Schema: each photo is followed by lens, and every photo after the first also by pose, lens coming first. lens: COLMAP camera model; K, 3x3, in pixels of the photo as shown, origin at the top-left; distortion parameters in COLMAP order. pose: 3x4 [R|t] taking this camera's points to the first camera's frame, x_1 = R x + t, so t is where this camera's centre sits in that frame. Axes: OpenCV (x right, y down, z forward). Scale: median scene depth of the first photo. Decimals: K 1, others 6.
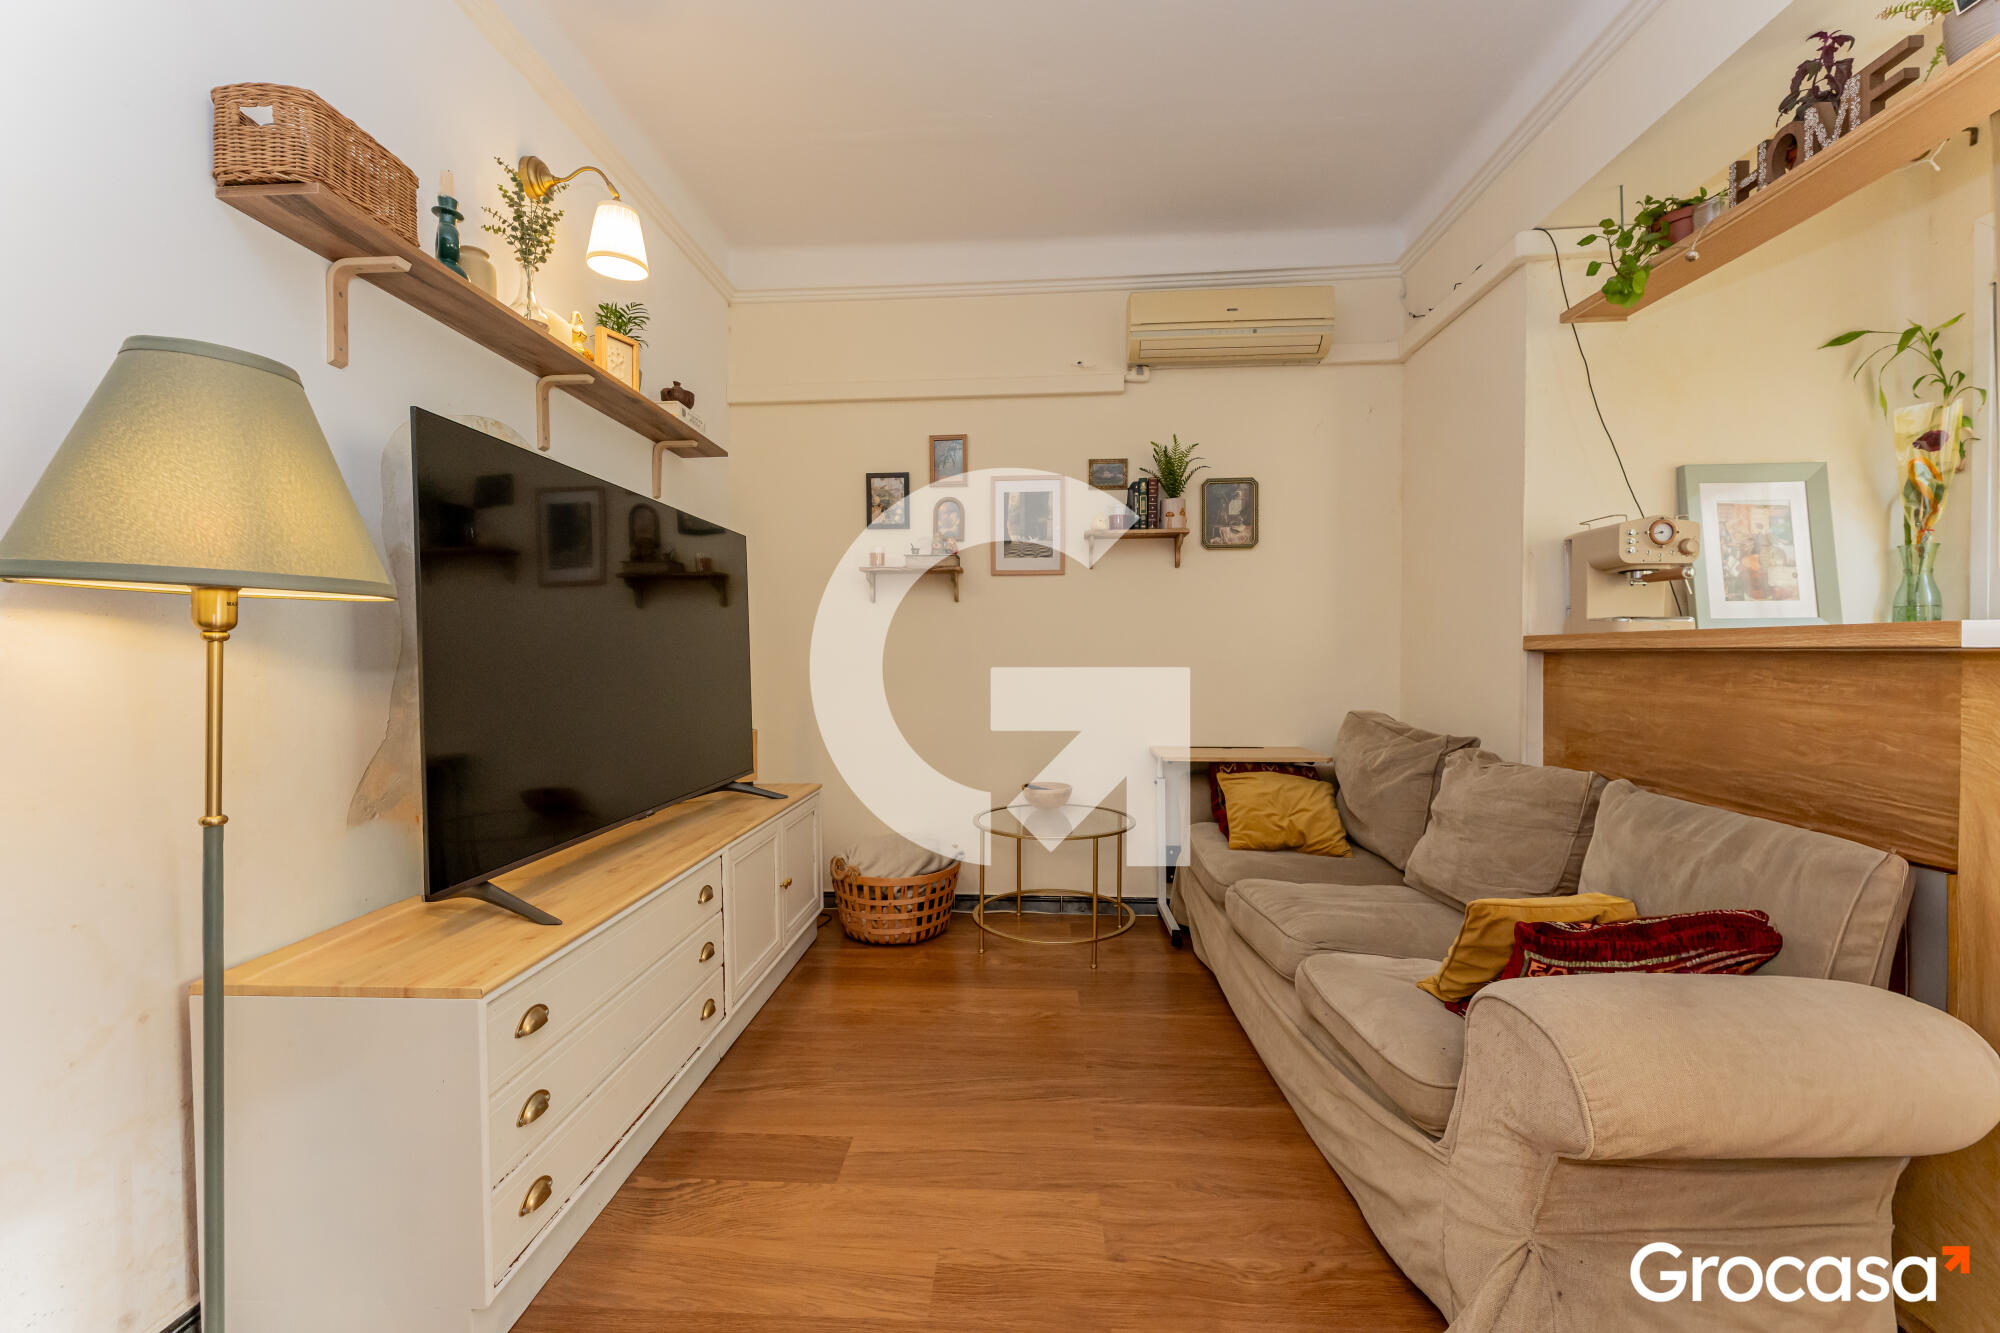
lens RADIAL K [[787.2, 0, 999.2], [0, 787.2, 668.4], [0, 0, 1]] dist [-0.000334, -0.000110]
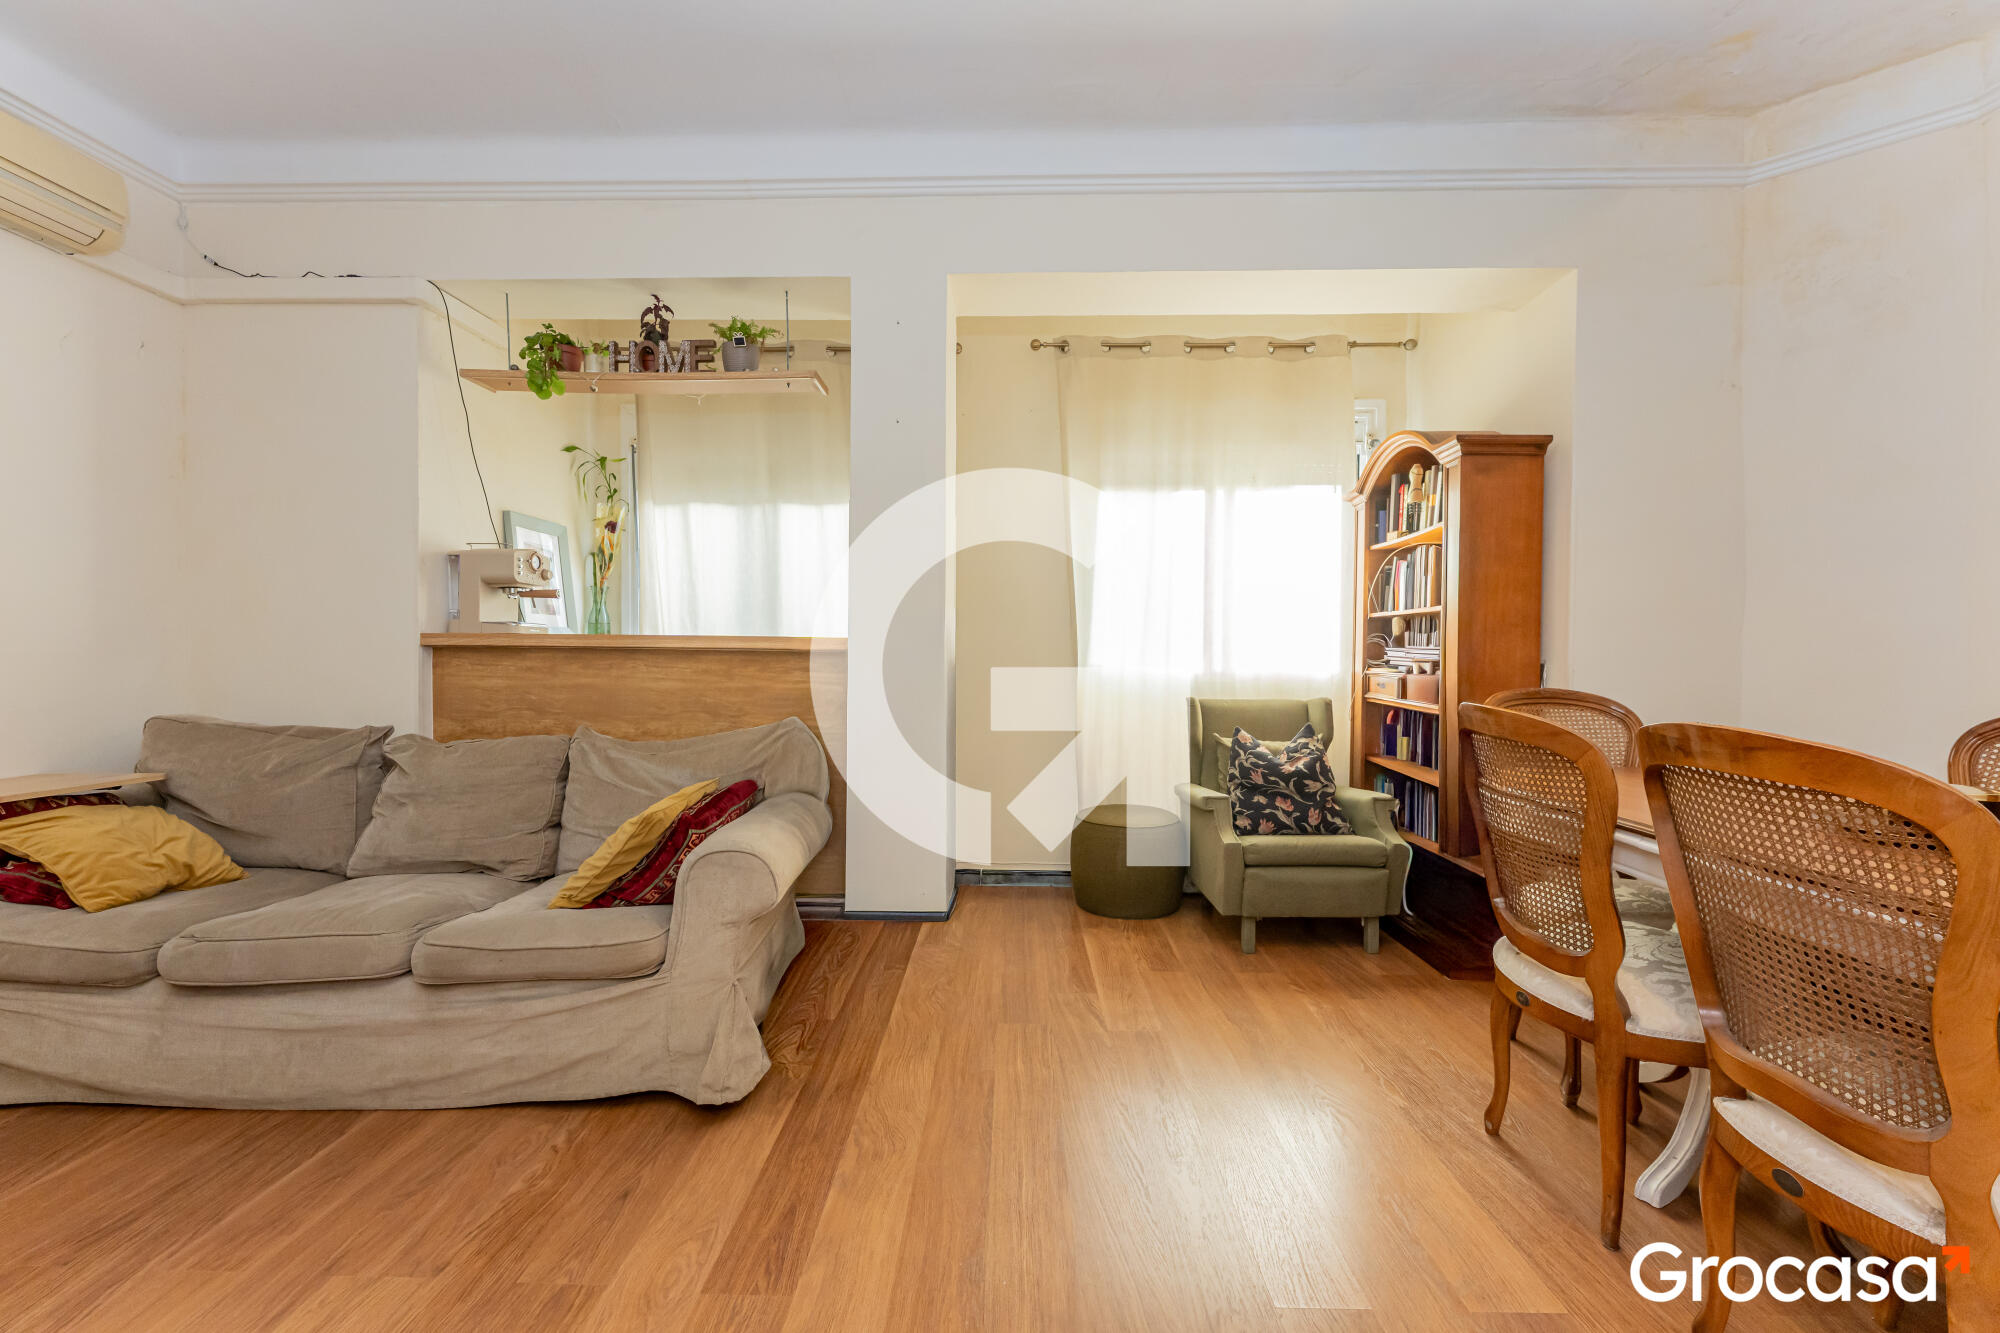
lens RADIAL K [[793.6, 0, 1000.0], [0, 793.6, 666.5], [0, 0, 1]] dist [-0.000256, -0.000123]
pose [[-0.035723, -0.008380, 0.999327, -0.505920], [0.010396, 0.999908, 0.008756, 0.005713], [-0.999308, 0.010702, -0.035633, 0.205474]]
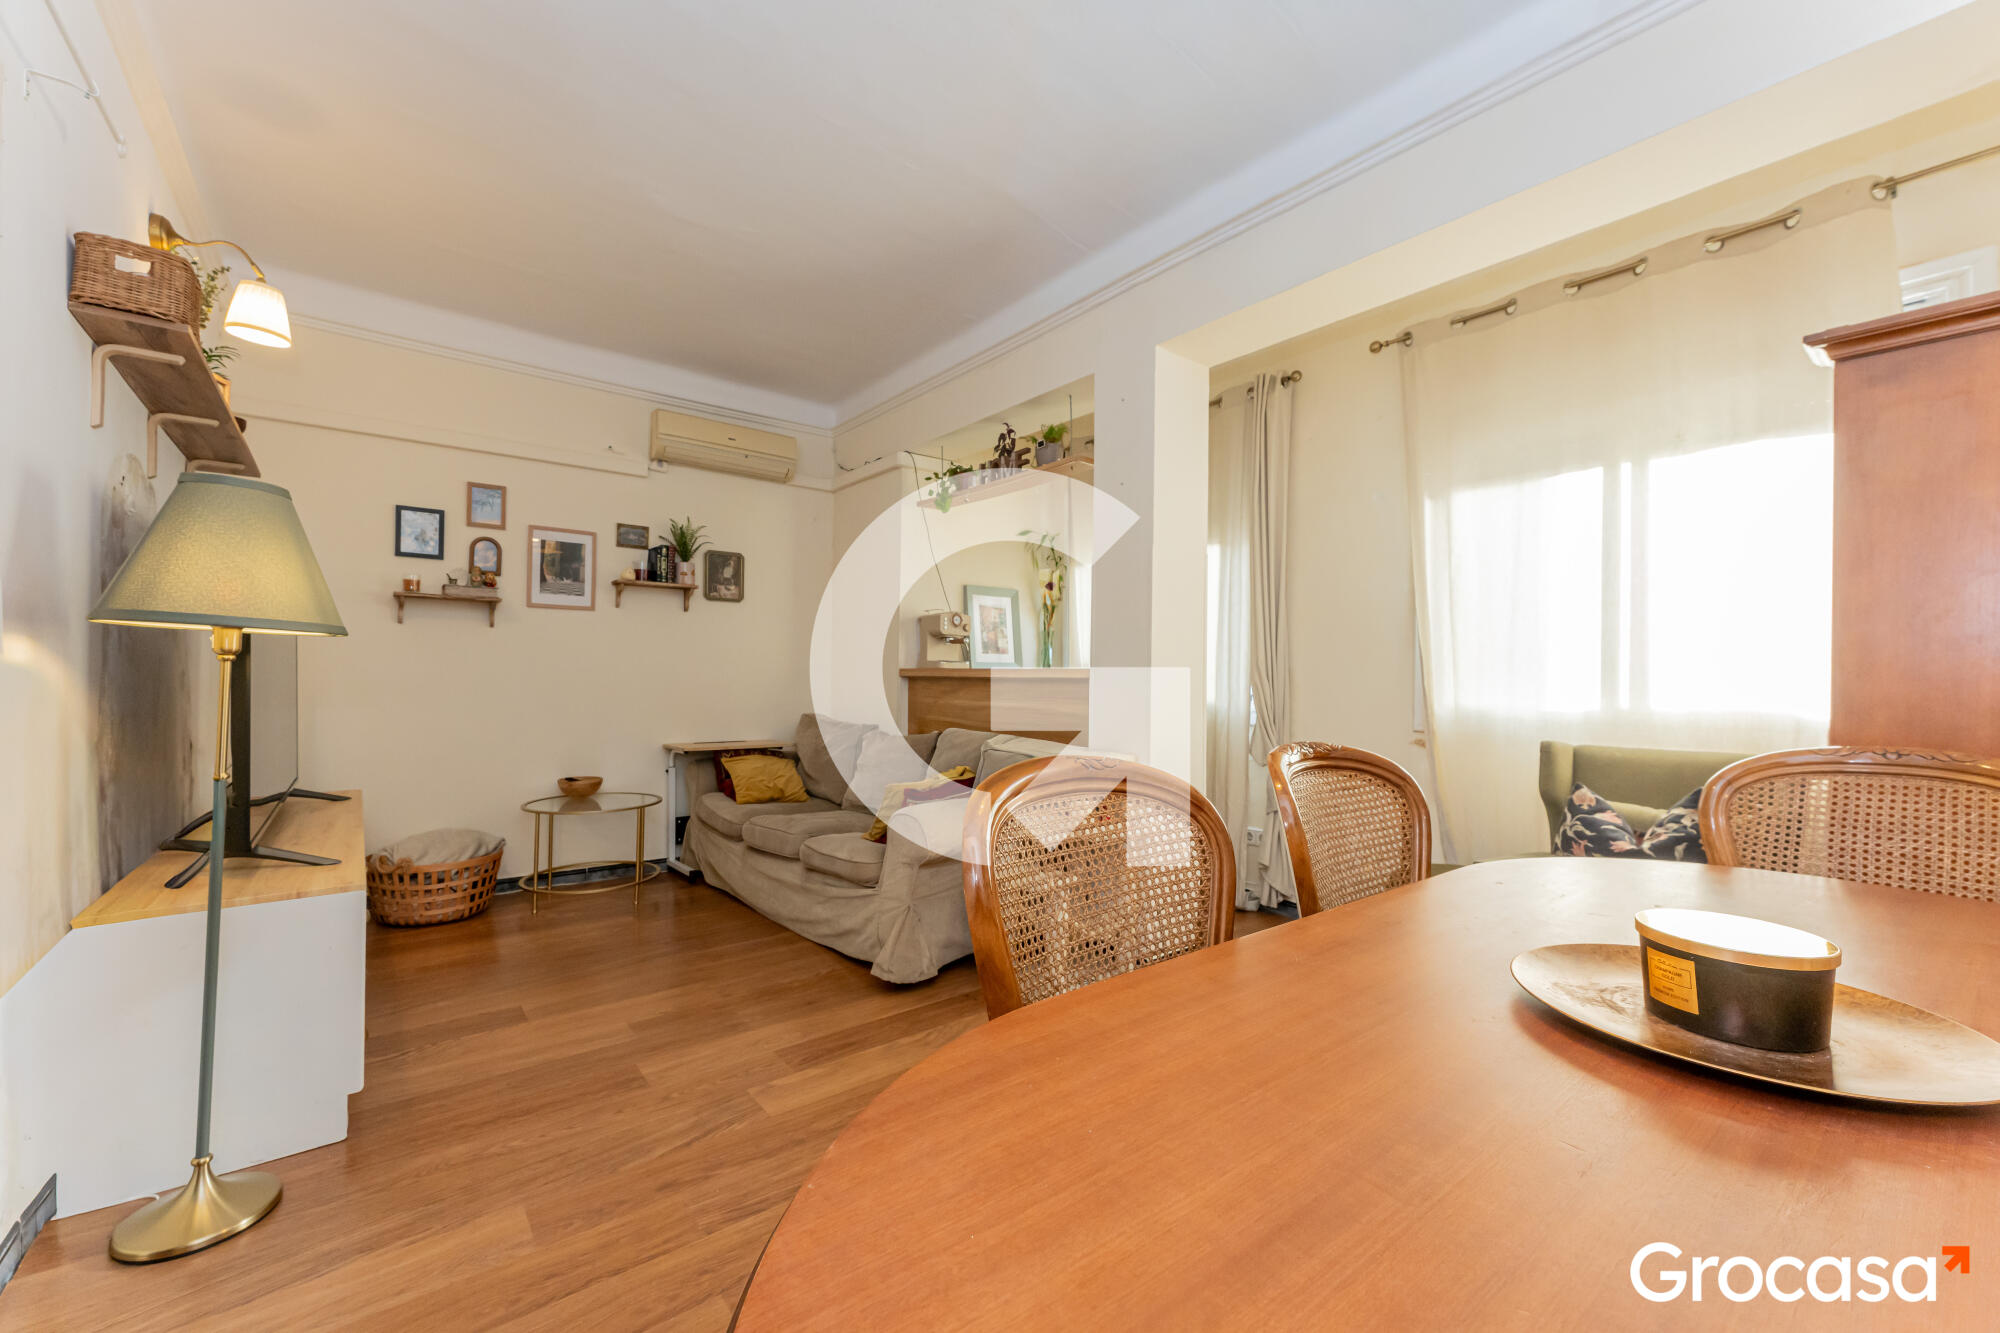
lens RADIAL K [[787.2, 0, 999.2], [0, 787.2, 668.4], [0, 0, 1]] dist [-0.000334, -0.000110]
pose [[0.741709, 0.020452, 0.670410, -0.390782], [-0.002666, 0.999617, -0.027546, 0.008446], [-0.670716, 0.018644, 0.741480, -0.515736]]
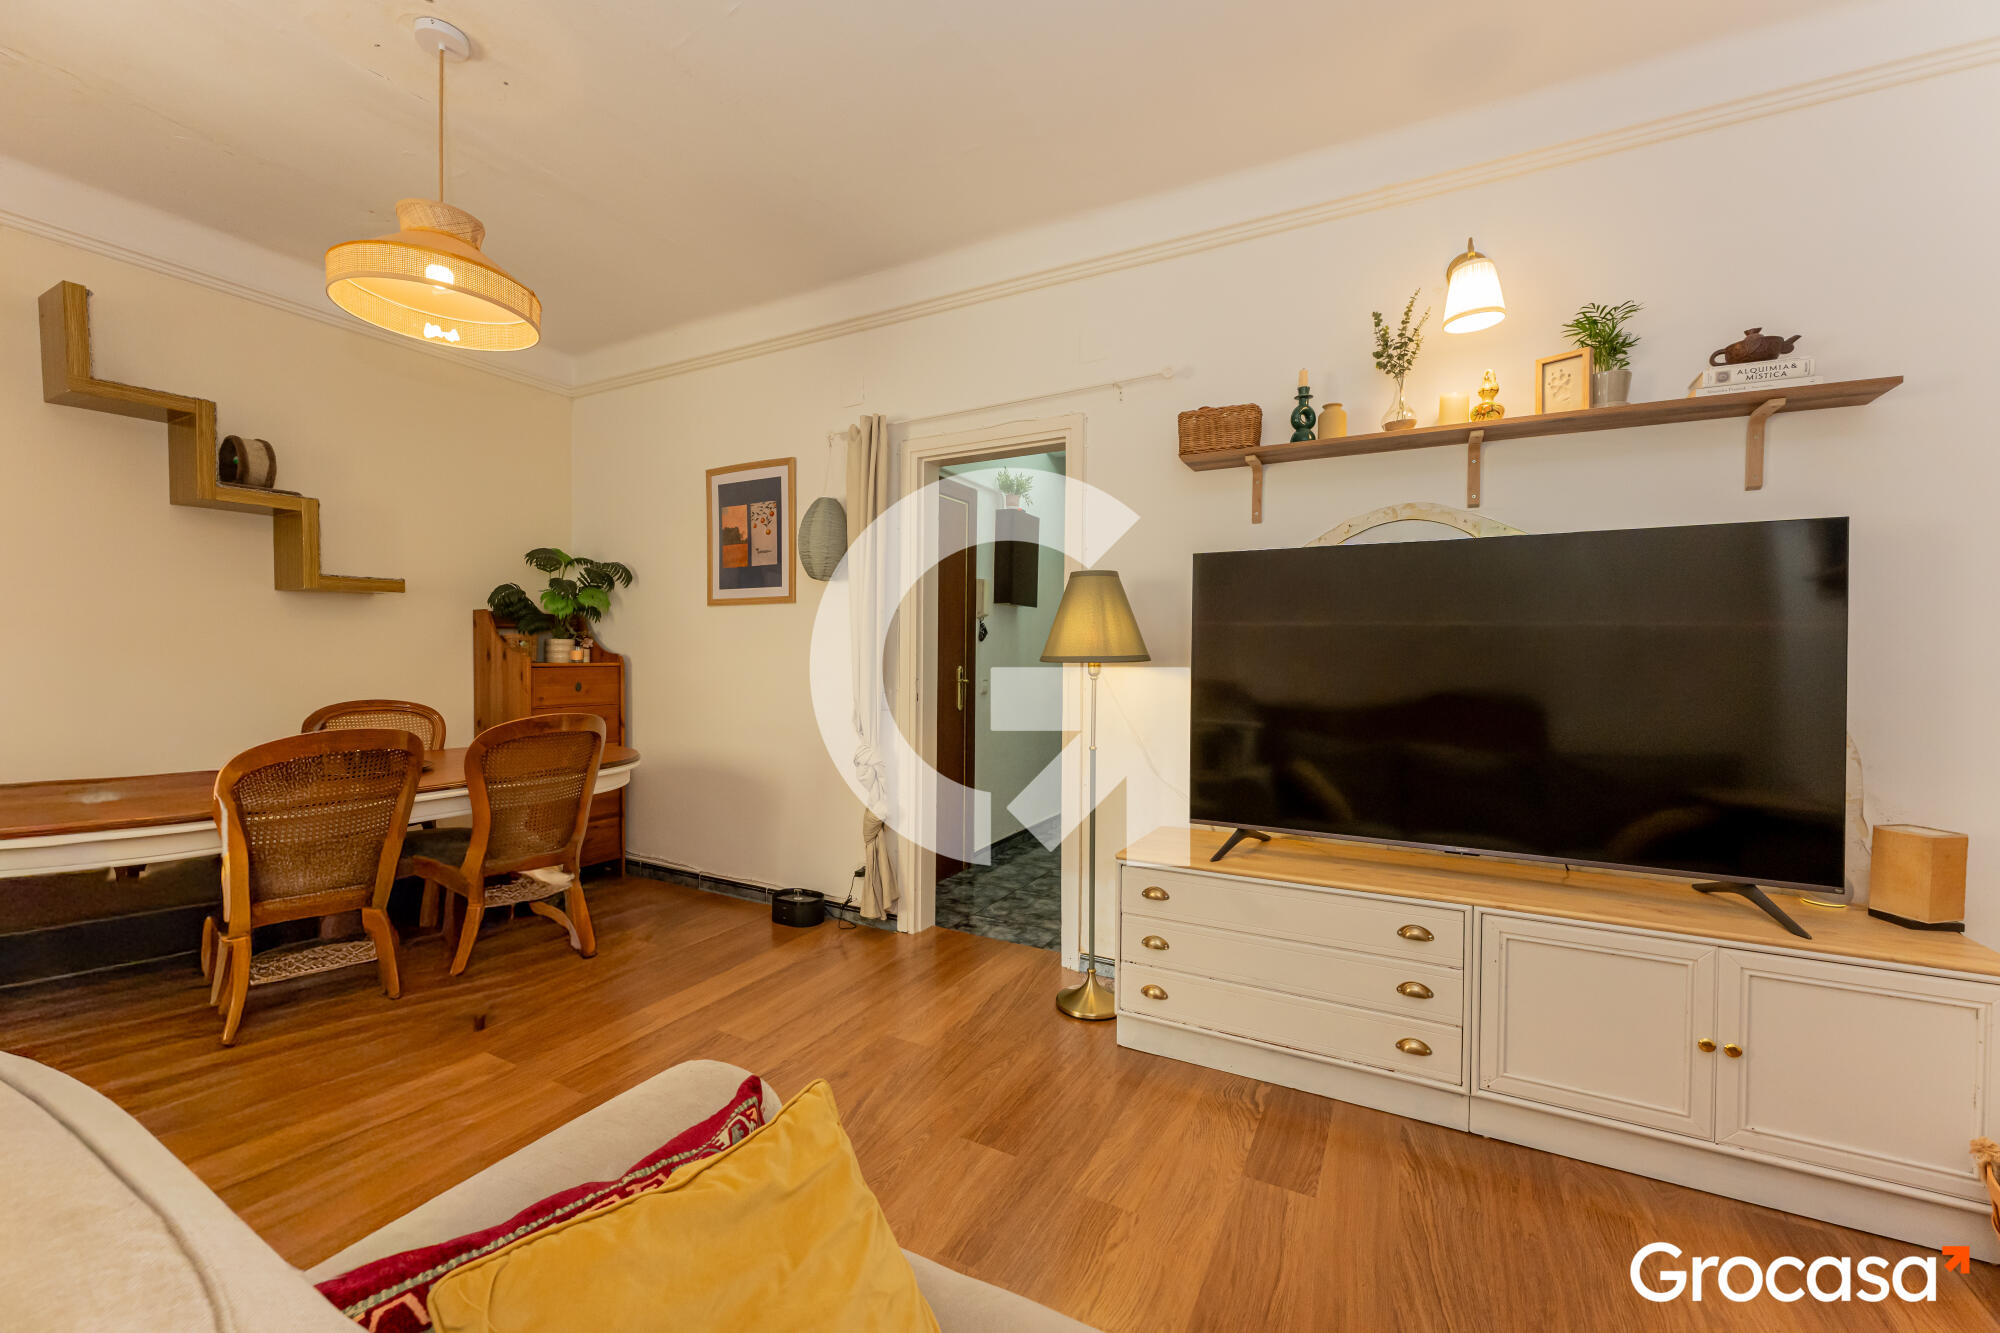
lens RADIAL K [[787.2, 0, 999.2], [0, 787.2, 668.4], [0, 0, 1]] dist [-0.000334, -0.000110]
pose [[-0.422049, 0.003983, -0.906564, 0.647517], [-0.031975, 0.999303, 0.019276, -0.047694], [0.906009, 0.037123, -0.421628, 0.781481]]
